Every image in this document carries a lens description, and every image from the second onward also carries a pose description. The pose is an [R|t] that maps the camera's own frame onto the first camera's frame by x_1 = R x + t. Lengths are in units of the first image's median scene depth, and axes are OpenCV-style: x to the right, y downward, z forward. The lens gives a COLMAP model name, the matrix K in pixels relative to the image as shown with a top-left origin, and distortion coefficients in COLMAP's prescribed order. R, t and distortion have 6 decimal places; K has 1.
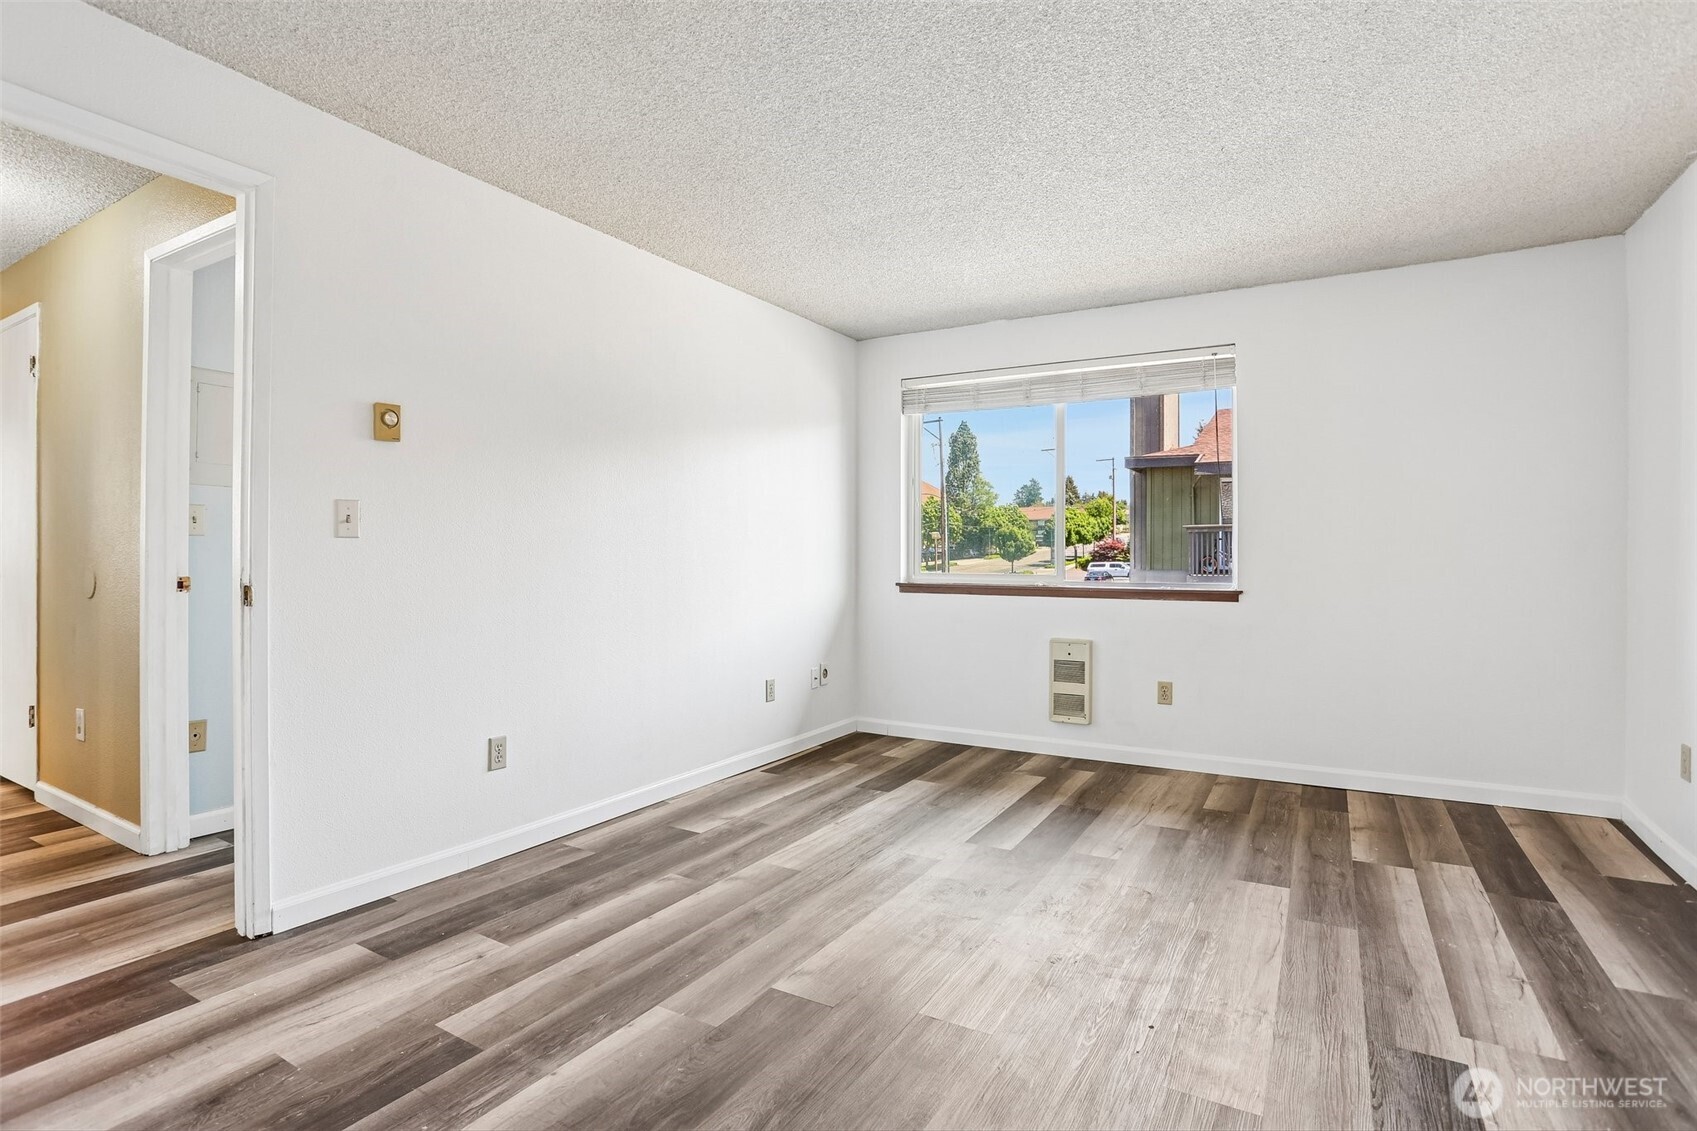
lens RADIAL K [[829.0, 0, 835.4], [0, 829.0, 559.6], [0, 0, 1]] dist [-0.070140, 0.028884]
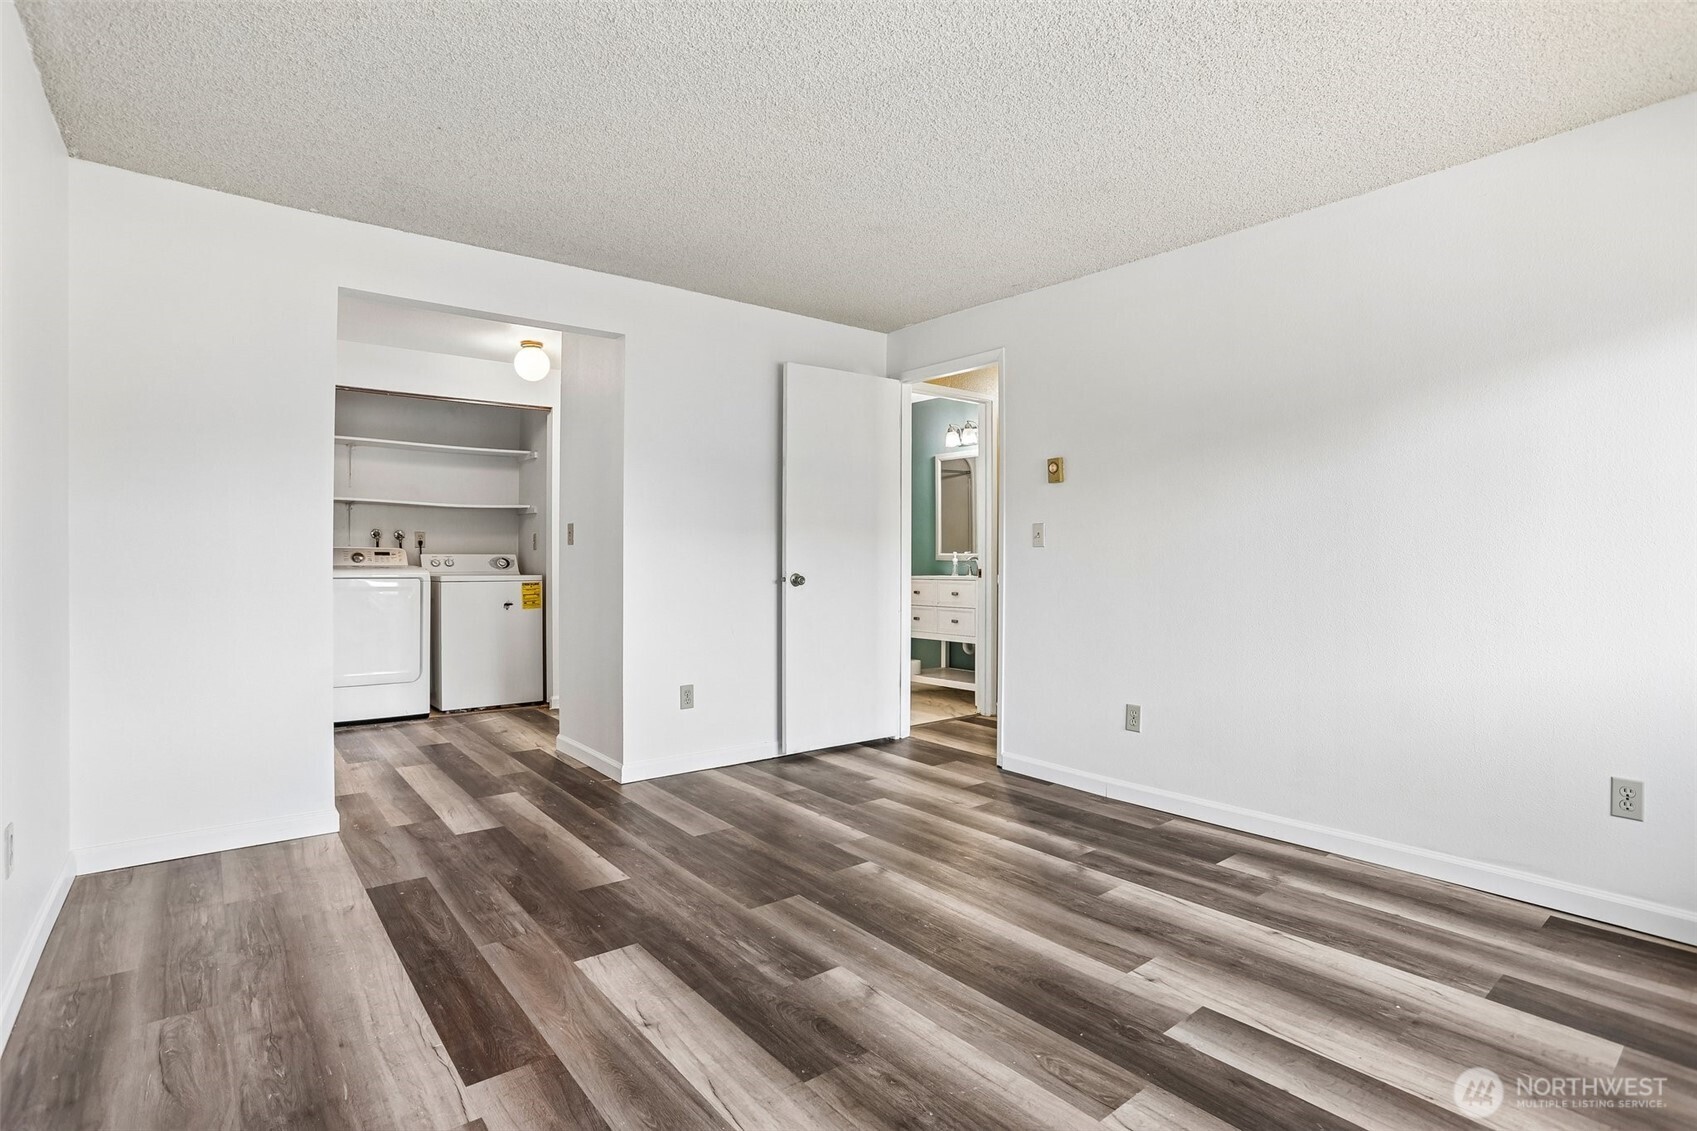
lens RADIAL K [[829.0, 0, 858.9], [0, 829.0, 554.1], [0, 0, 1]] dist [-0.070140, 0.028884]
pose [[-0.332776, -0.004940, -0.942993, 0.835418], [-0.005786, 0.999978, -0.003197, -0.004348], [0.942988, 0.004392, -0.332797, 0.949676]]
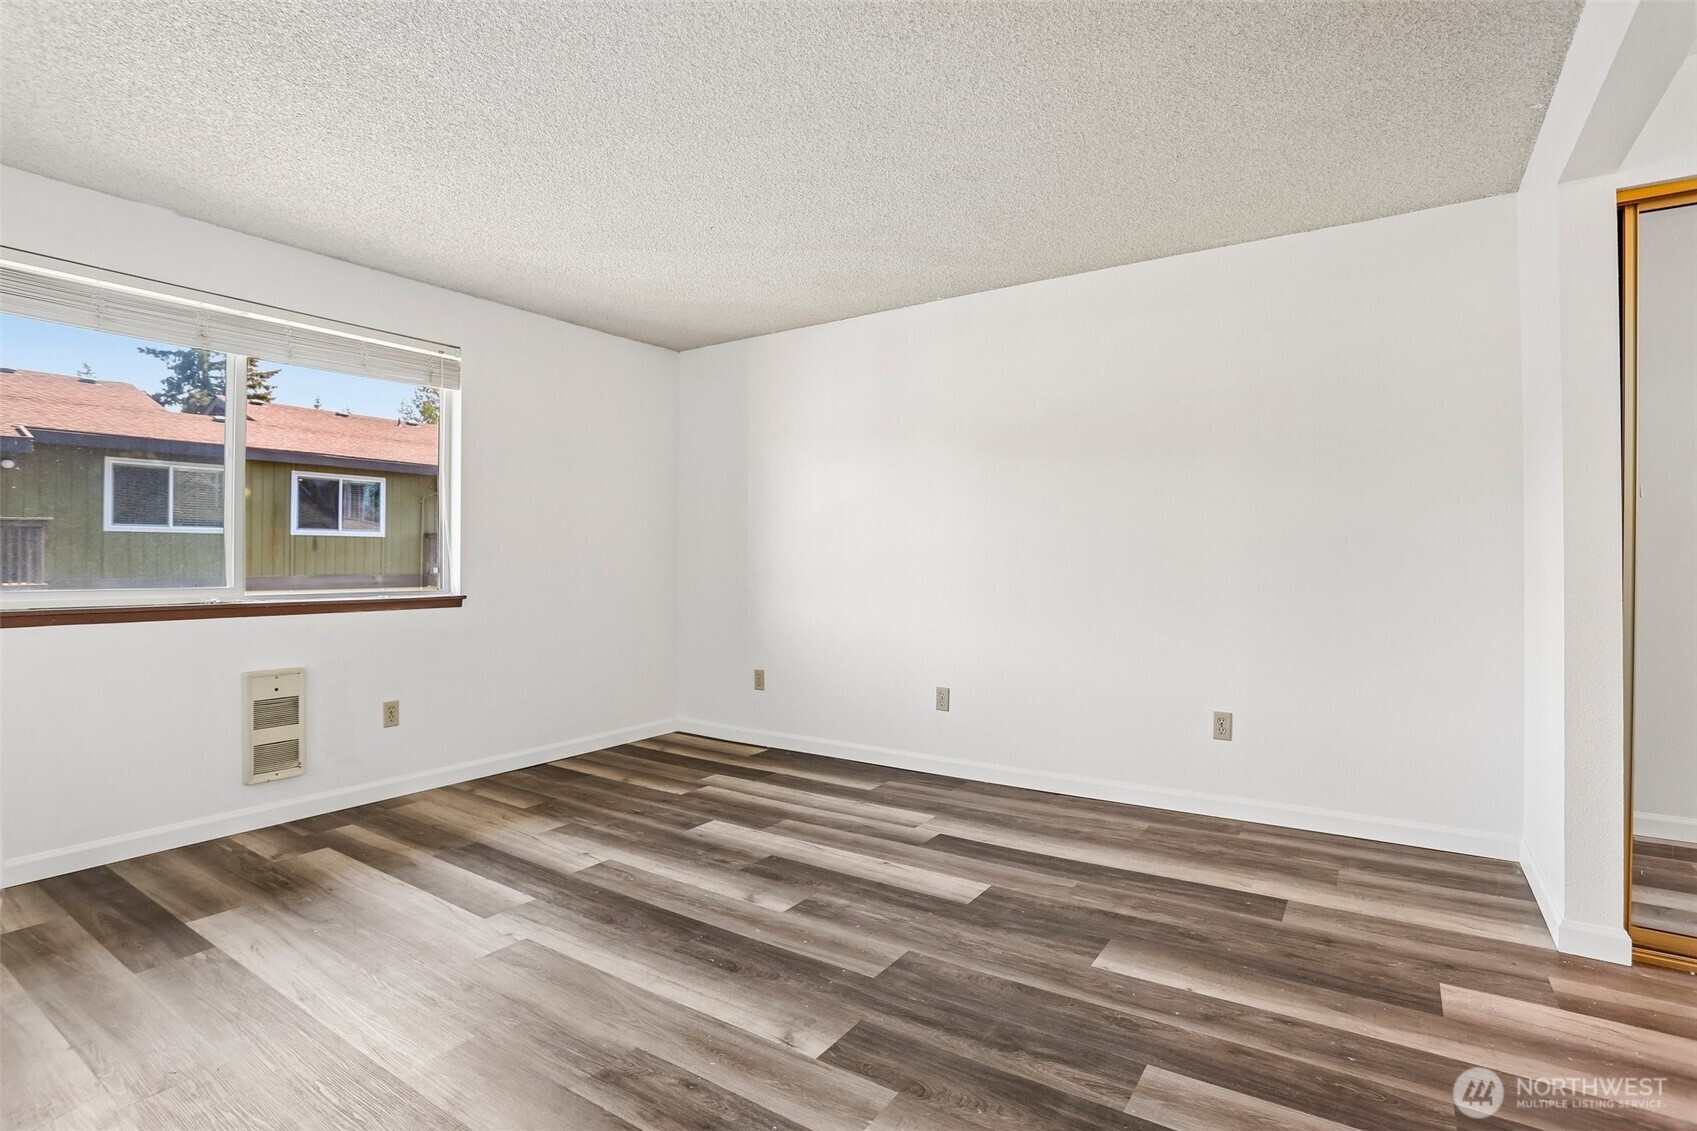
lens RADIAL K [[829.0, 0, 860.9], [0, 829.0, 561.6], [0, 0, 1]] dist [-0.070140, 0.028884]
pose [[0.039072, -0.004653, 0.999226, -0.615250], [0.003779, 0.999983, 0.004508, -0.008053], [-0.999229, 0.003600, 0.039089, 0.596548]]
